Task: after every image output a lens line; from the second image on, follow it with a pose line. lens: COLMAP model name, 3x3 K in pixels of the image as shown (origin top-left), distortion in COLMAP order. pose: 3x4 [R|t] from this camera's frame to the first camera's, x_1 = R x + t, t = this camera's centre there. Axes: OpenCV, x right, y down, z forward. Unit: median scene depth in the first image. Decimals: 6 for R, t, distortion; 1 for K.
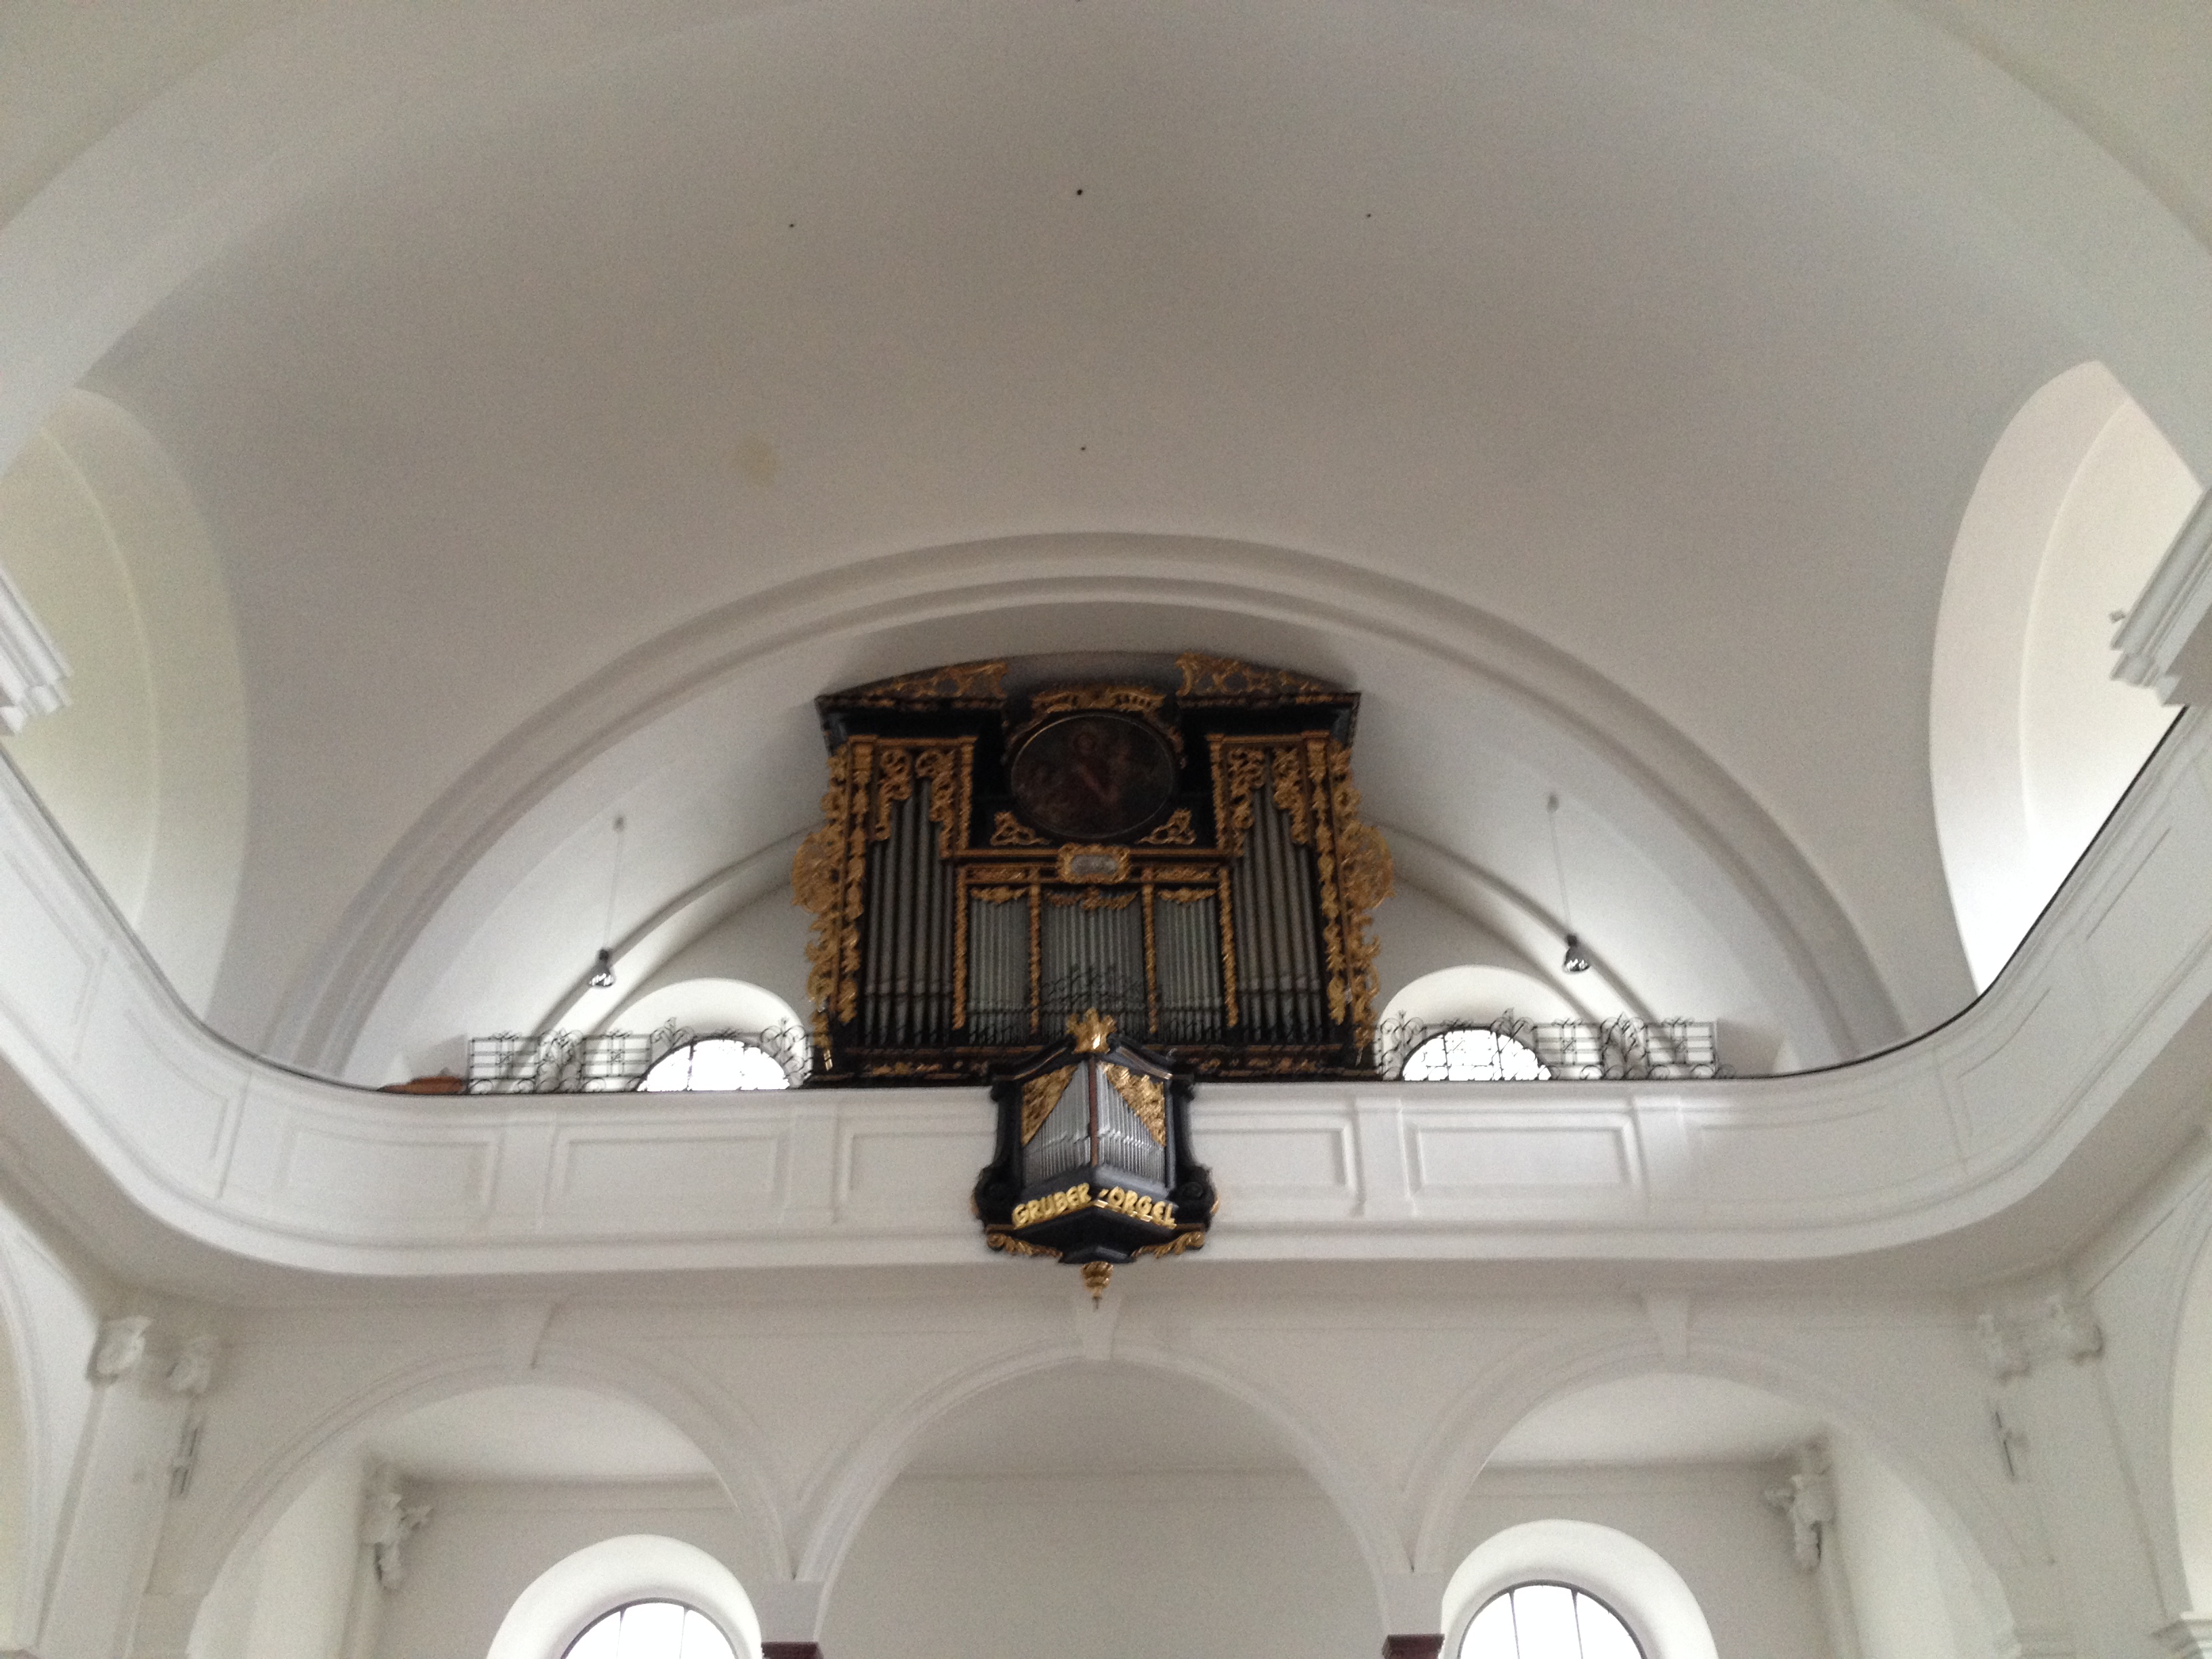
lens RADIAL K [[2050.3, 0, 1100.9], [0, 2050.3, 833.0], [0, 0, 1]] dist [0.111567, -0.223217]
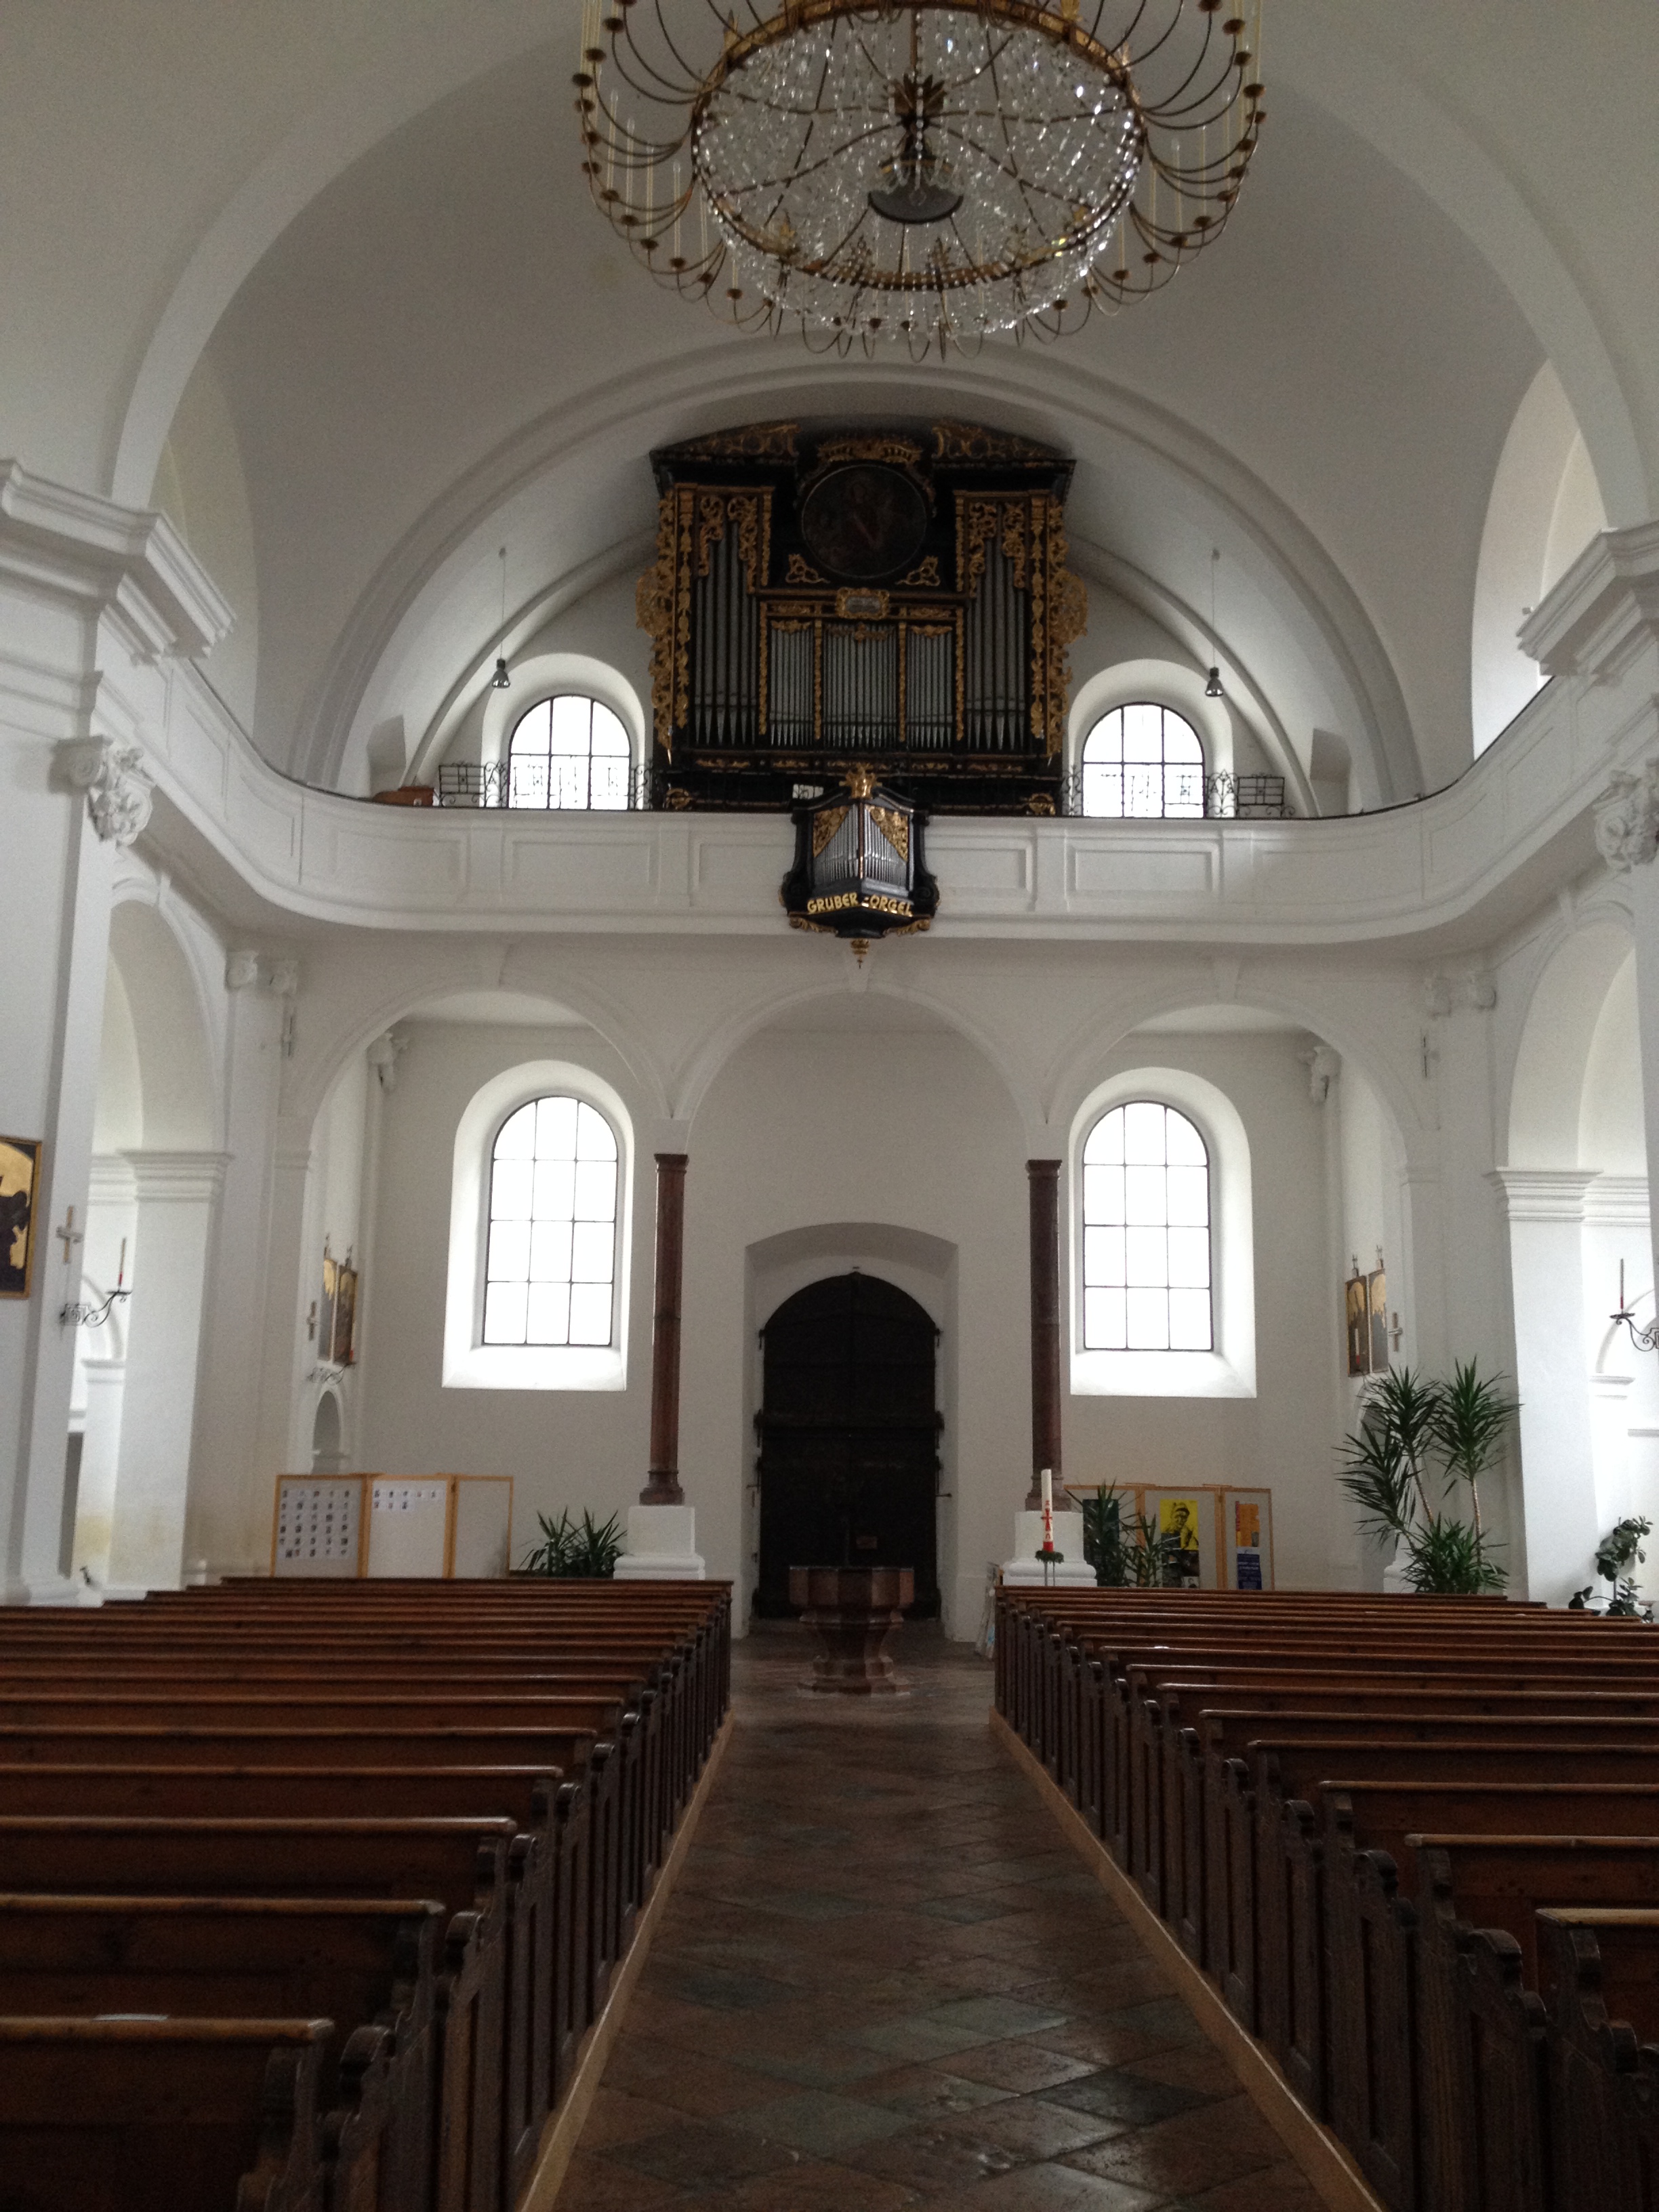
lens RADIAL K [[2050.3, 0, 829.5], [0, 2050.3, 1106.0], [0, 0, 1]] dist [0.111567, -0.223217]
pose [[0.999613, 0.027643, 0.002965, -0.020314], [-0.026439, 0.912211, 0.408868, -0.235765], [0.008598, -0.408788, 0.912589, -0.357760]]
